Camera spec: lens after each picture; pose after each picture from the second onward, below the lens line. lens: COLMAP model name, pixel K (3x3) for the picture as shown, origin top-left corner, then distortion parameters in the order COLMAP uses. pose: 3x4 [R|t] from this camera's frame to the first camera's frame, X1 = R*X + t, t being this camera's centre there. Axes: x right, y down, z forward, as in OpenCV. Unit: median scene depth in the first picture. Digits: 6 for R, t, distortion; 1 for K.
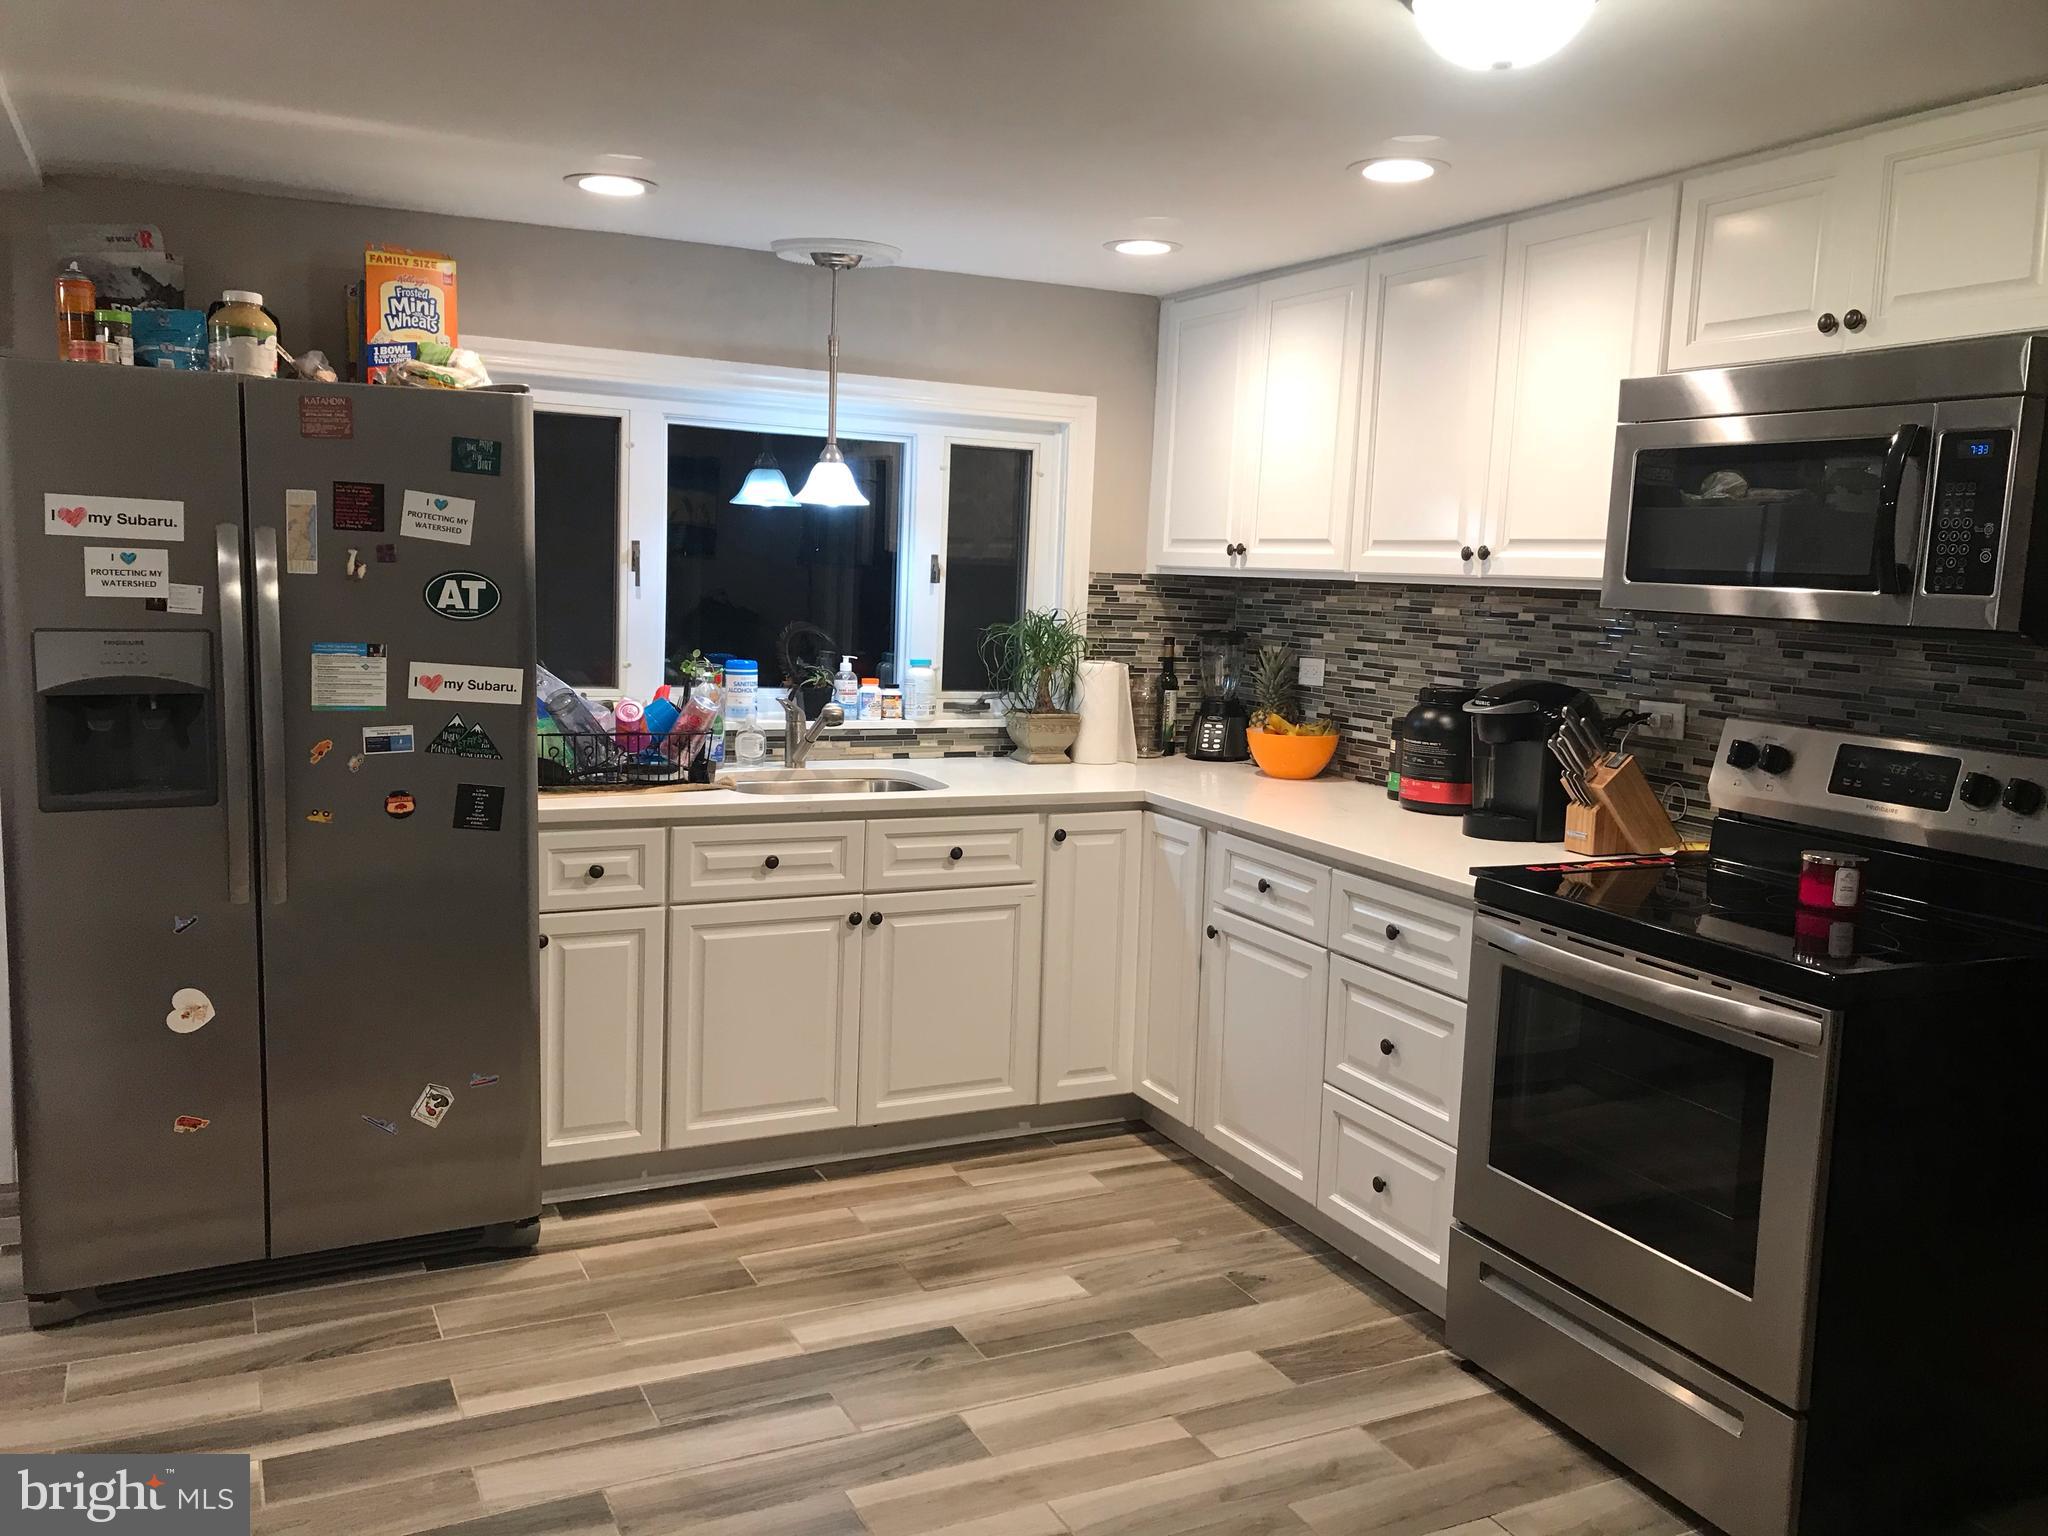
lens RADIAL K [[1676.7, 0, 1024.7], [0, 1676.7, 782.3], [0, 0, 1]] dist [0.027851, -0.000153]
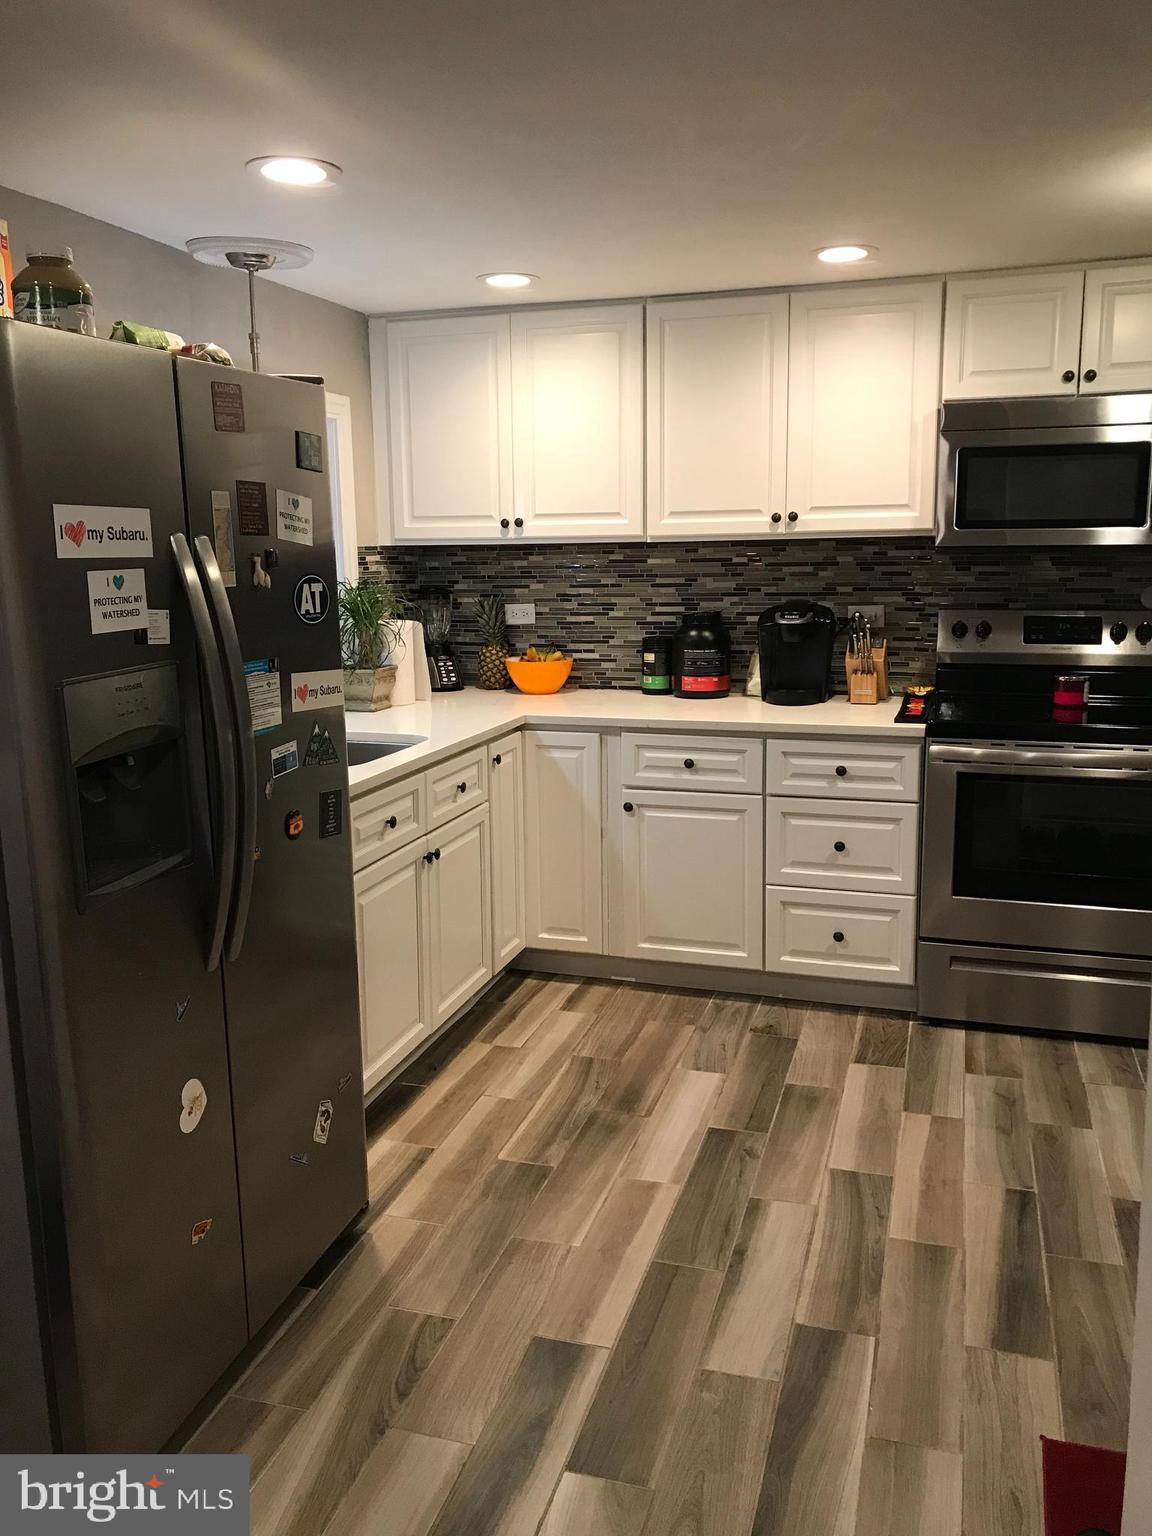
lens RADIAL K [[1244.6, 0, 576.0], [0, 1244.6, 768.0], [0, 0, 1]] dist [0.085225, -0.171772]
pose [[0.682225, -0.178801, 0.708942, -0.731319], [0.136275, 0.983742, 0.116967, -0.076496], [-0.718330, 0.016814, 0.695500, 0.382618]]
